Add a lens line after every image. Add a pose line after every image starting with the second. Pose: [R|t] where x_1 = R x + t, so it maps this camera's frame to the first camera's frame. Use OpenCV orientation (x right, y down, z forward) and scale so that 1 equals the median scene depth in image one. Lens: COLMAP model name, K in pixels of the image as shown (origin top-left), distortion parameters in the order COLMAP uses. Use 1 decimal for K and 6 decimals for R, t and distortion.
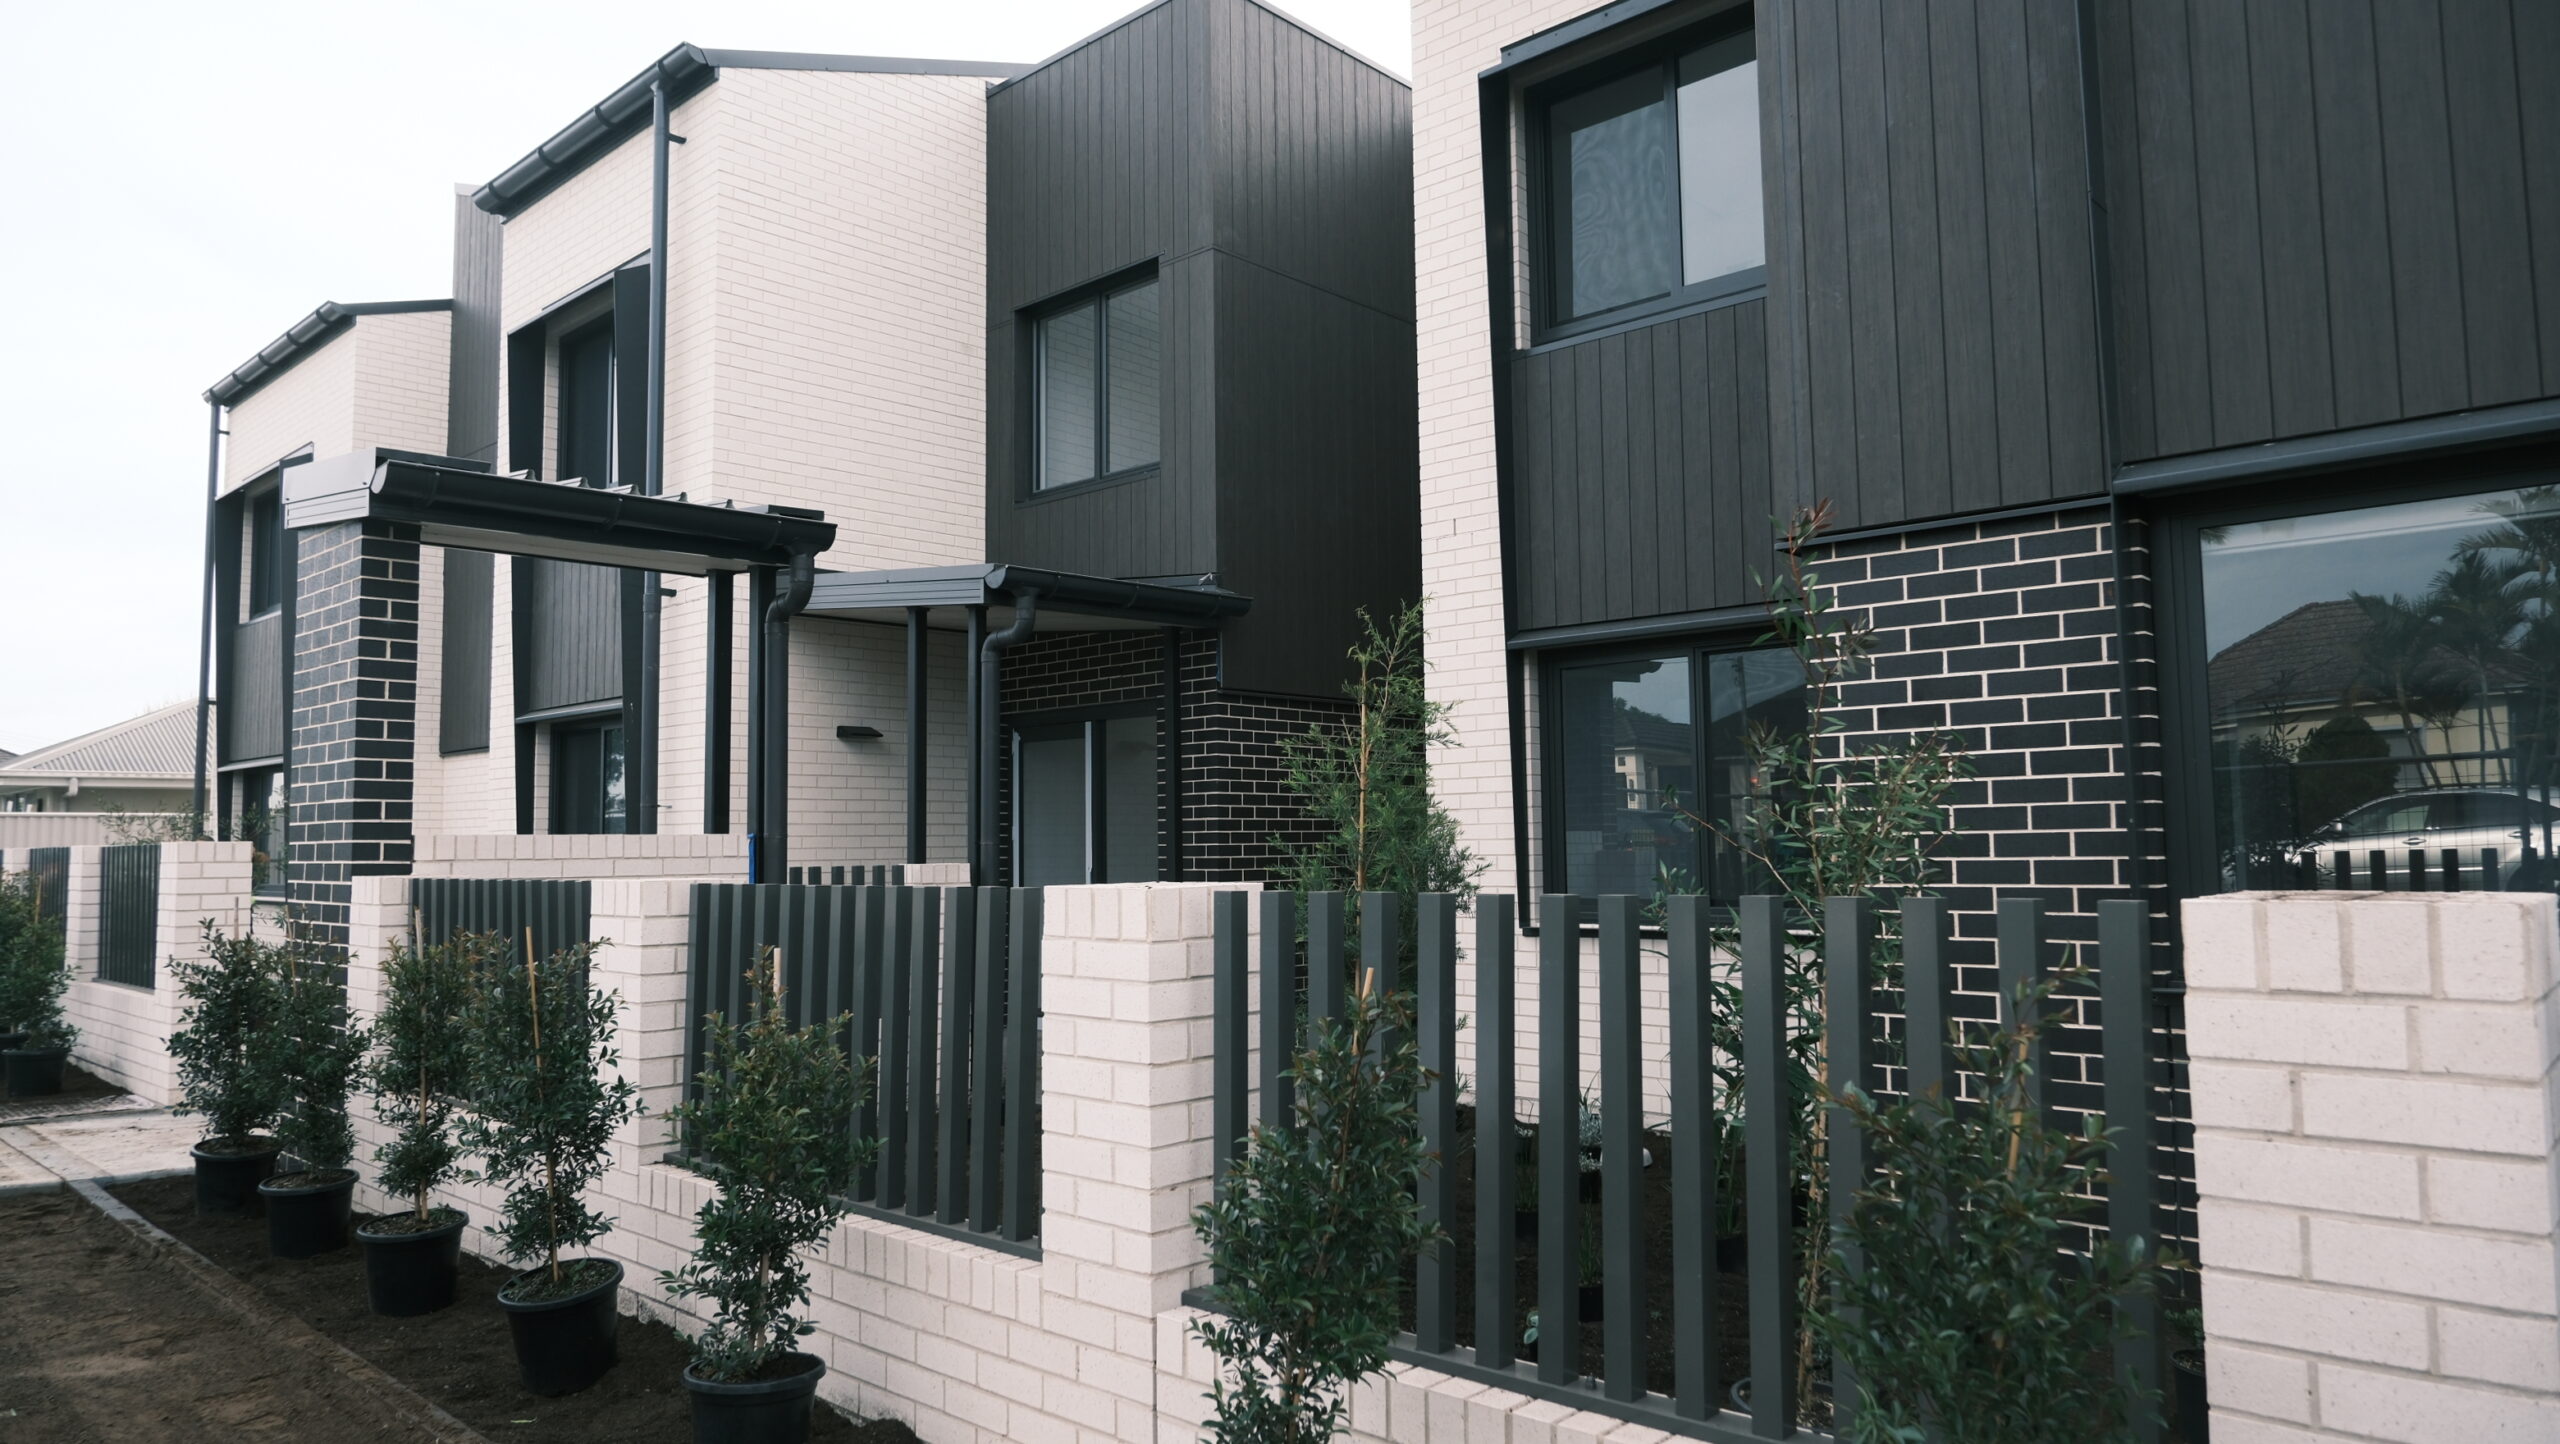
lens RADIAL K [[1601.0, 0, 1285.3], [0, 1601.0, 719.5], [0, 0, 1]] dist [-0.015826, 0.009924]
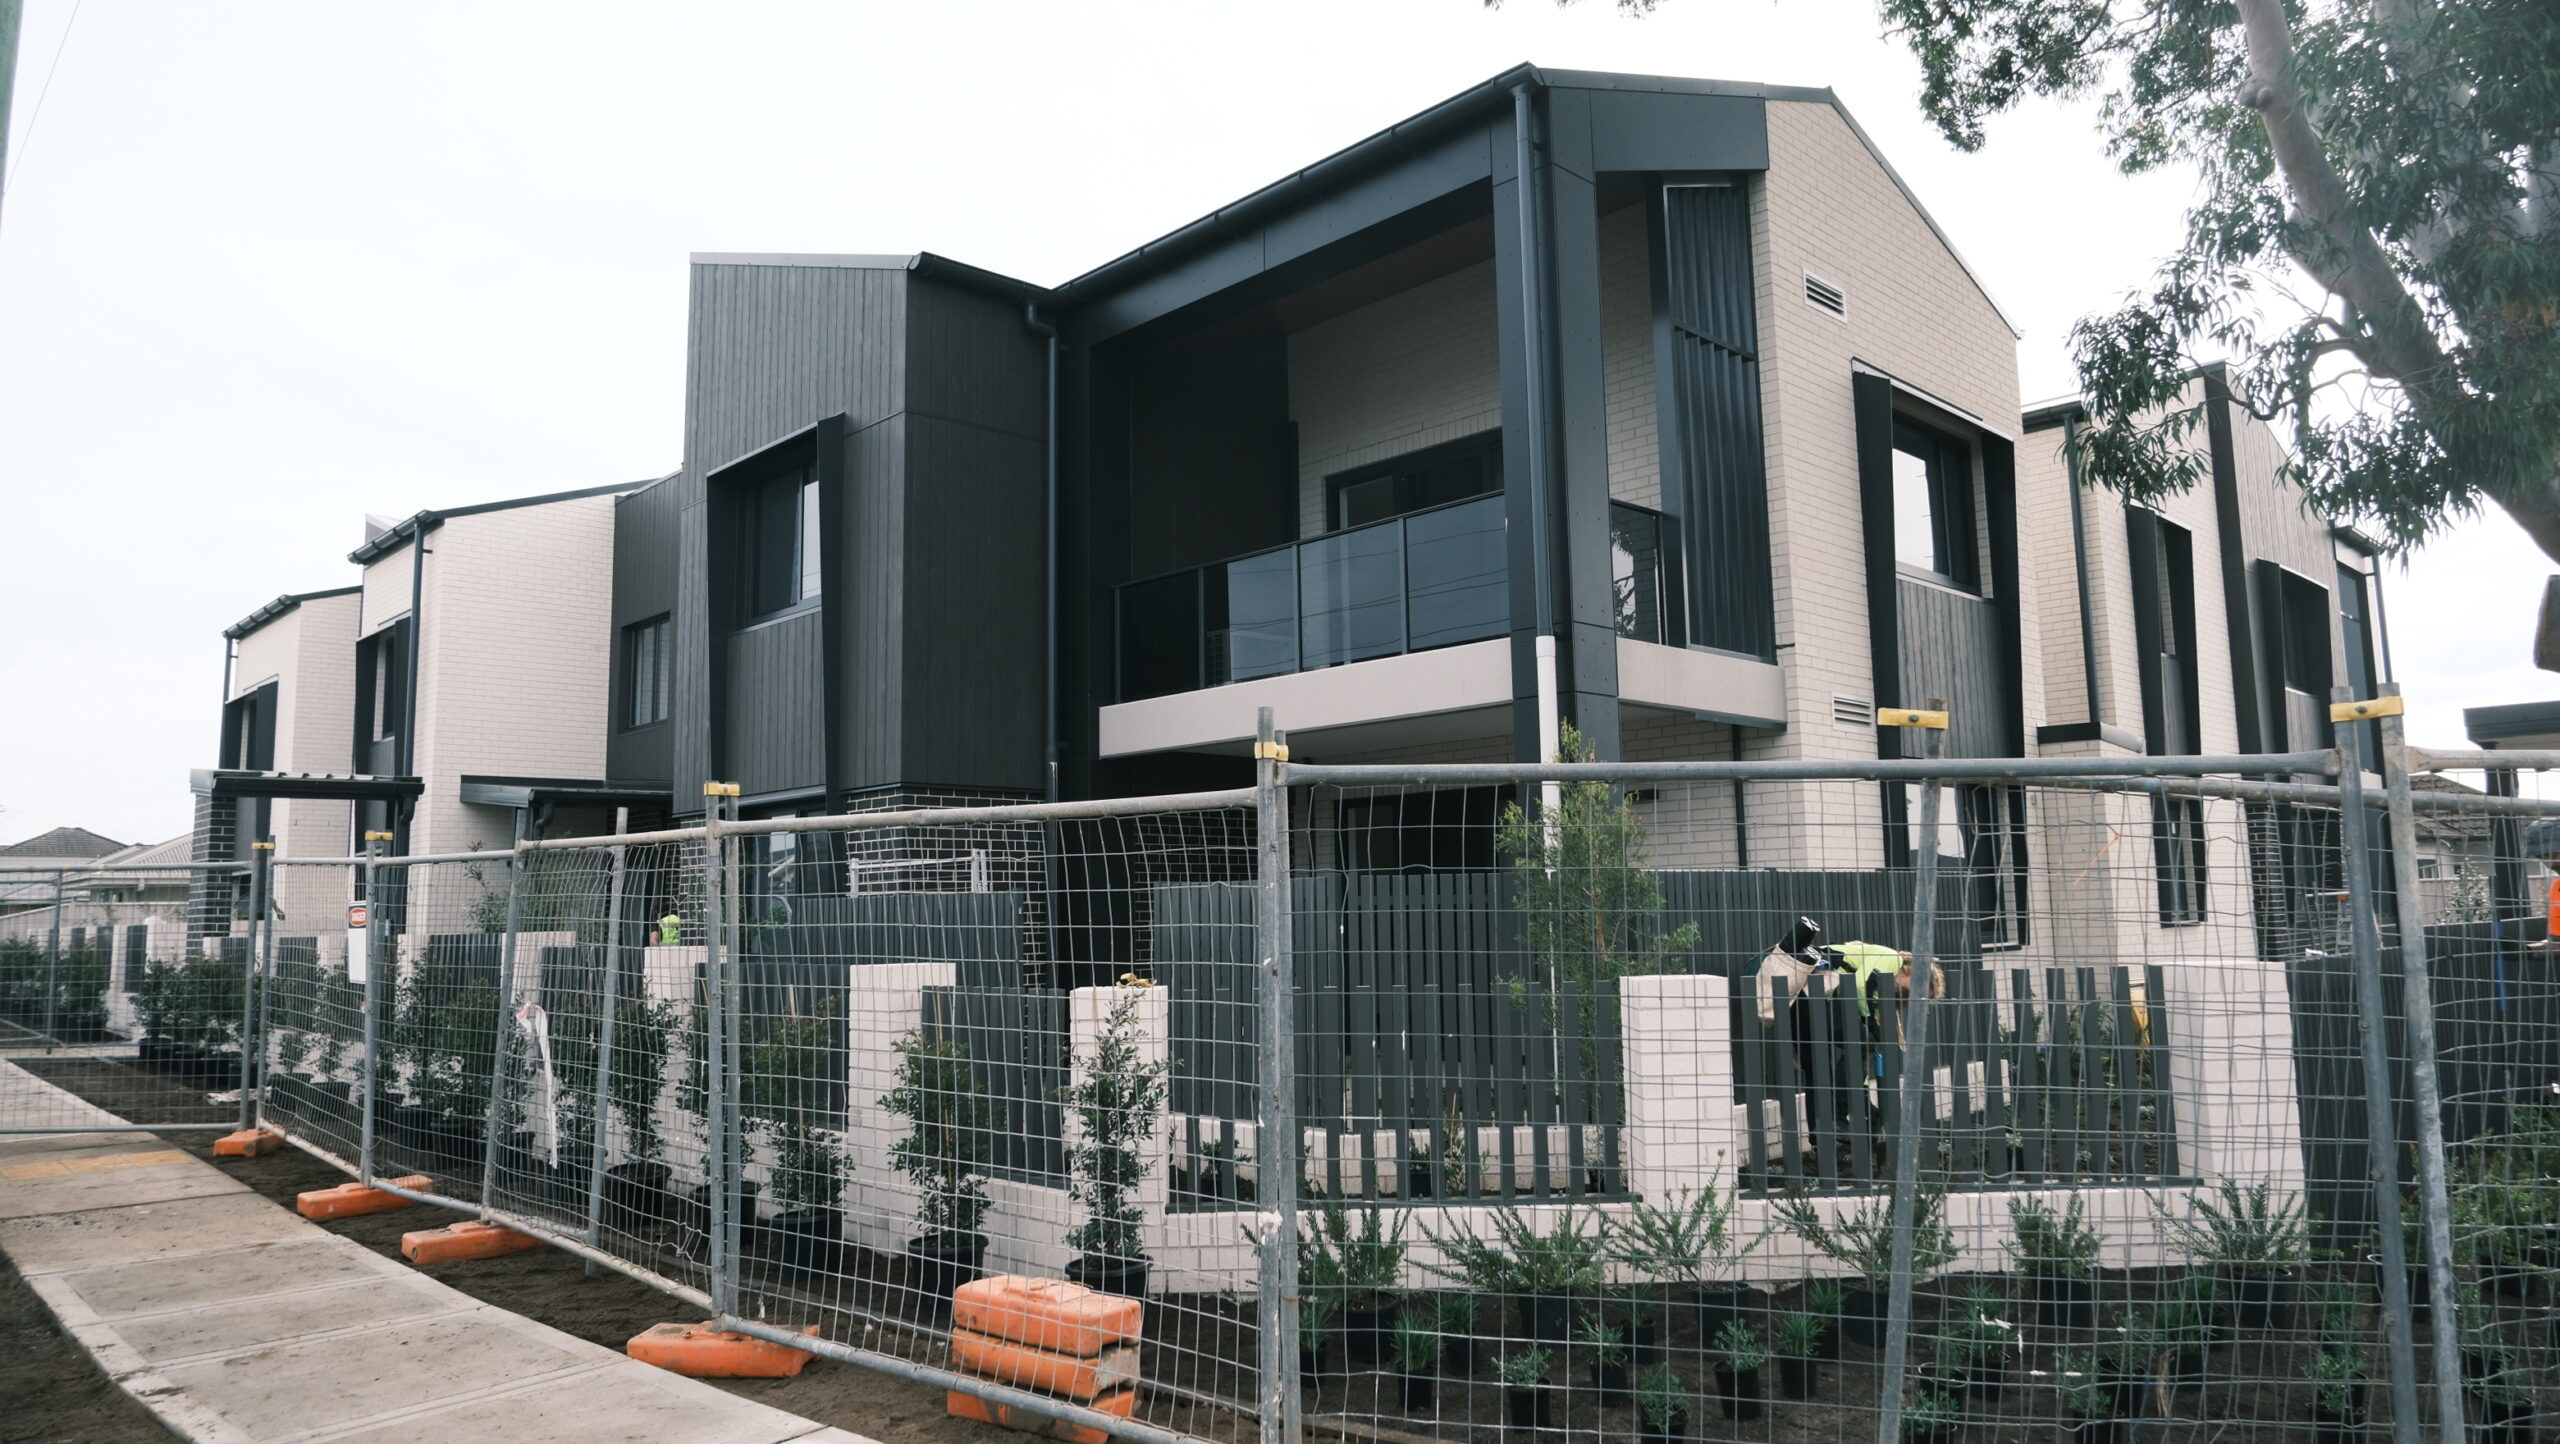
lens RADIAL K [[1601.0, 0, 1352.0], [0, 1601.0, 699.1], [0, 0, 1]] dist [-0.015826, 0.009924]
pose [[0.999572, -0.012163, -0.026611, 1.820400], [0.010614, 0.998282, -0.057619, -0.149131], [0.027266, 0.057312, 0.997984, -2.035972]]
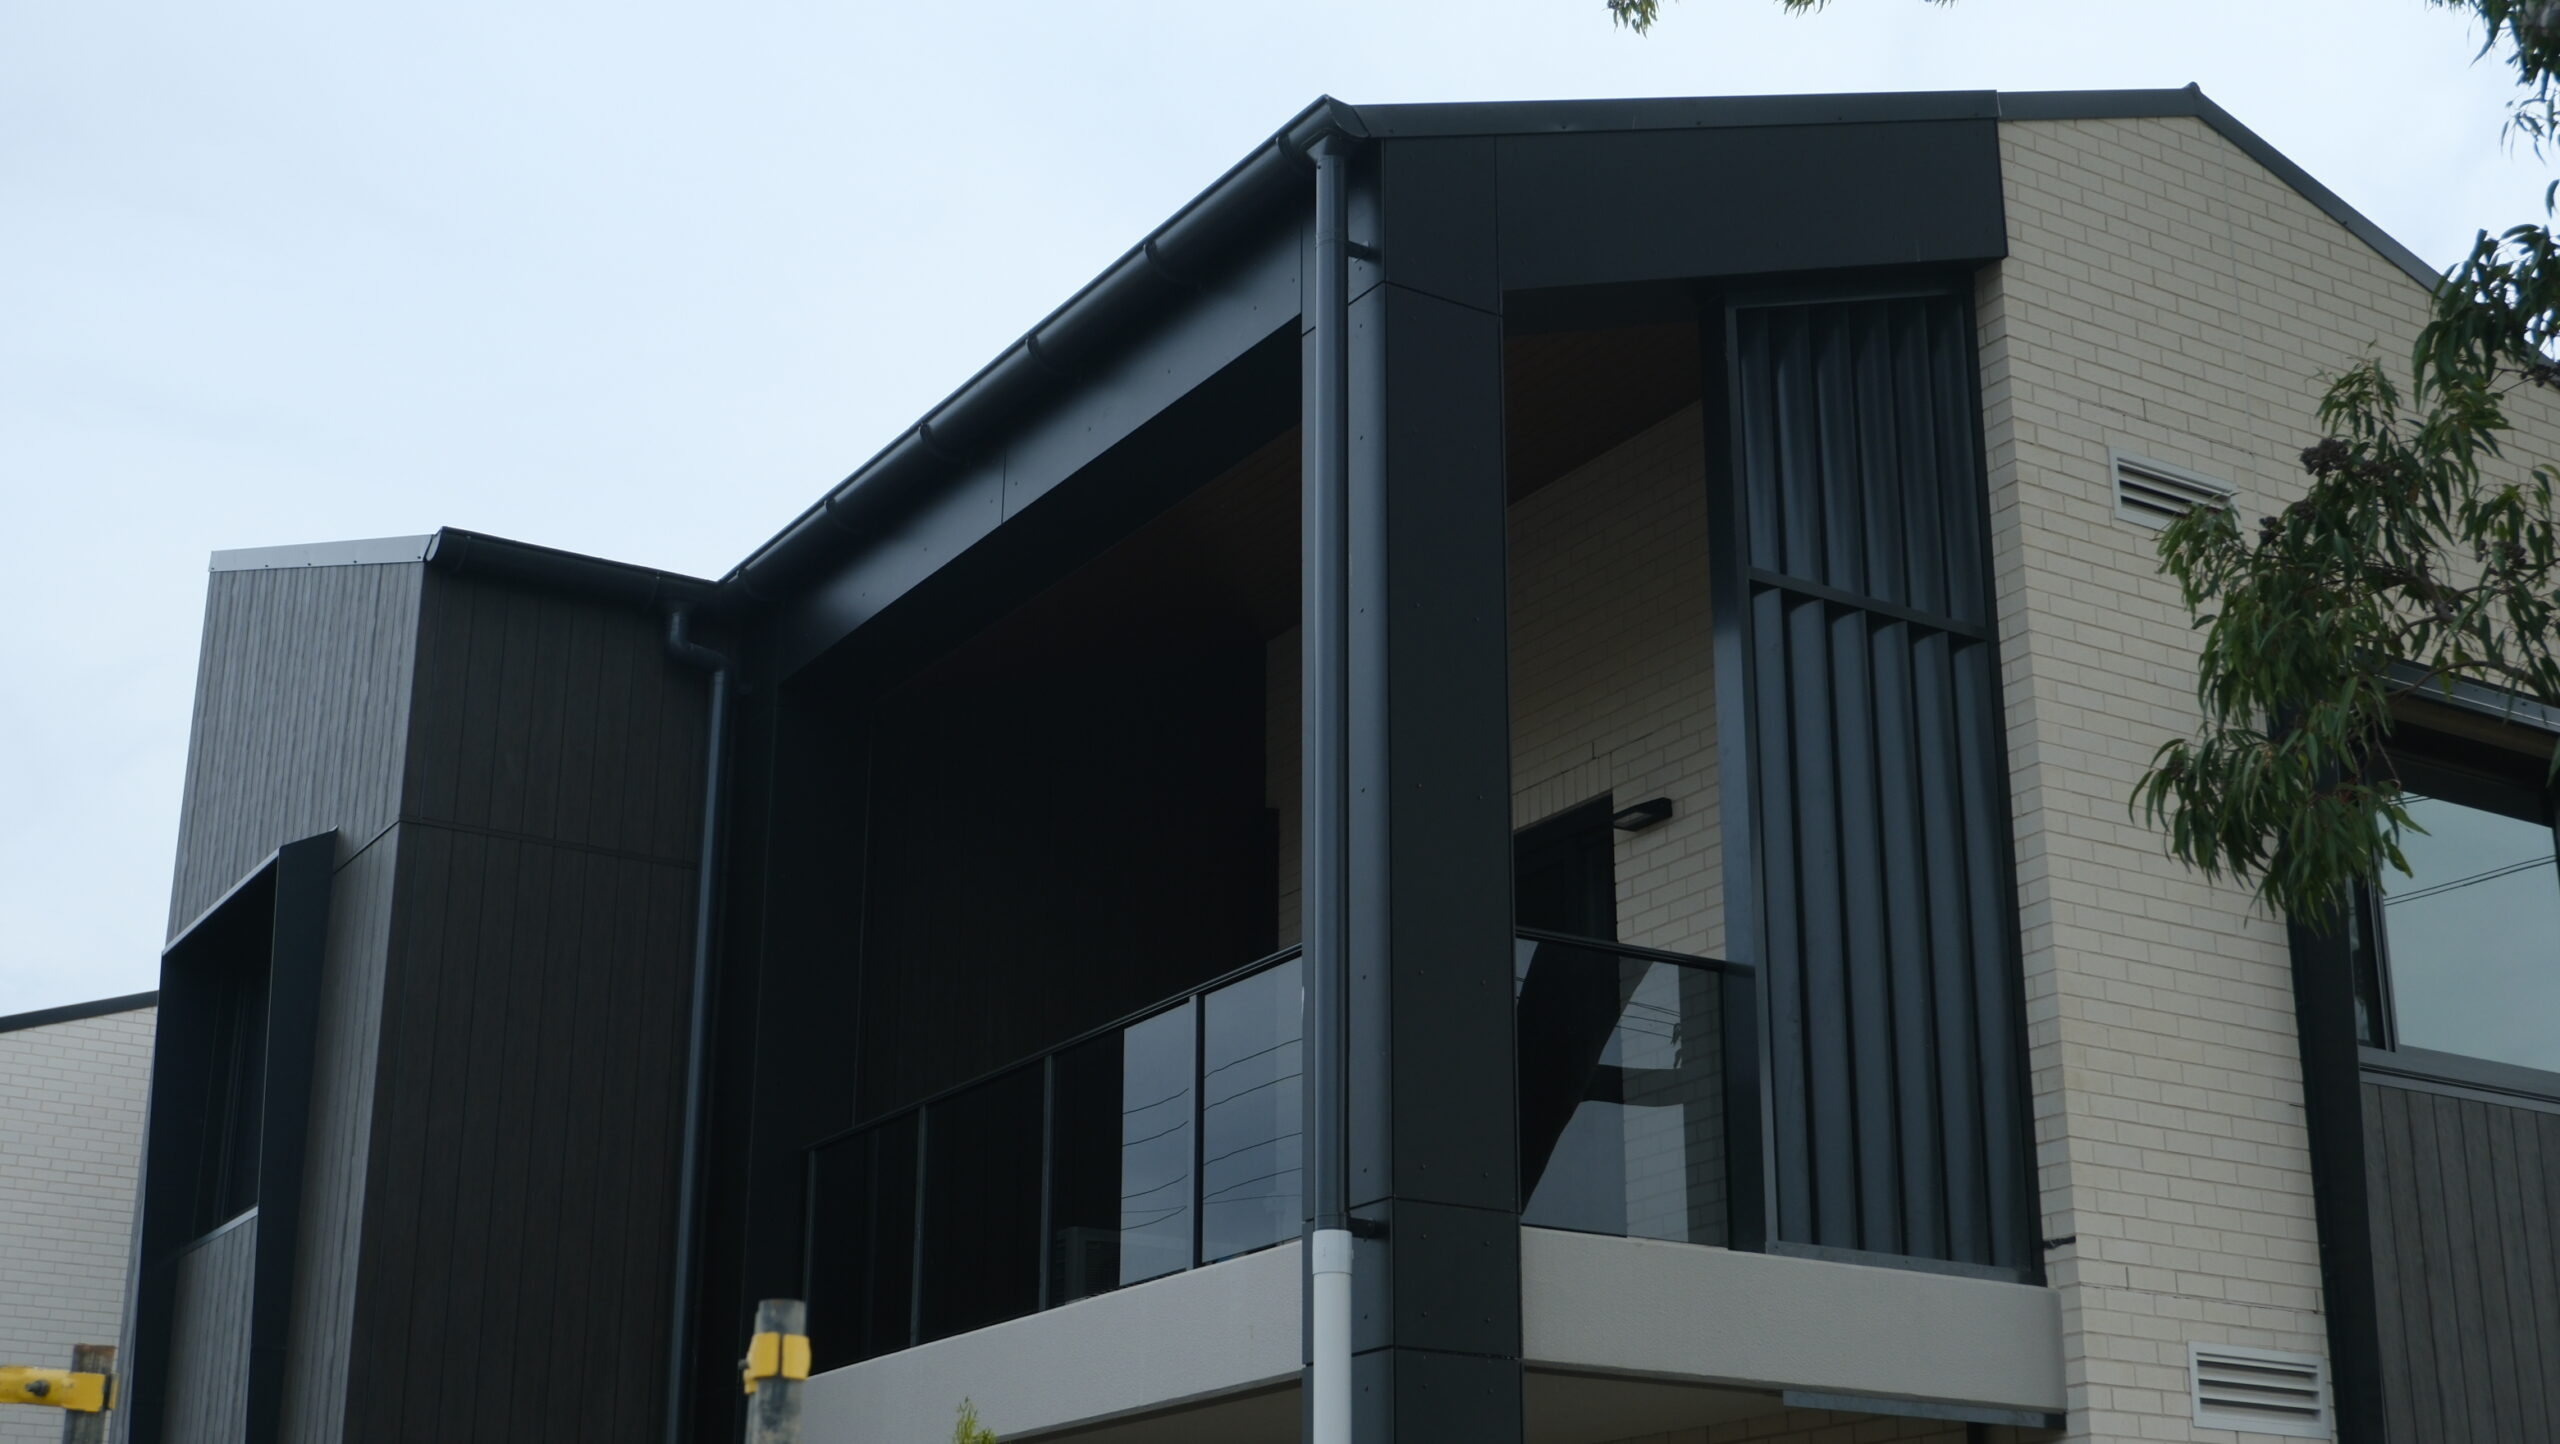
lens RADIAL K [[3219.8, 0, 1284.5], [0, 3219.8, 732.2], [0, 0, 1]] dist [-0.064246, 0.000000]
pose [[0.969703, -0.066065, -0.235185, 2.434369], [0.004529, 0.967433, -0.253086, -0.143879], [0.244246, 0.244353, 0.938422, -1.916700]]
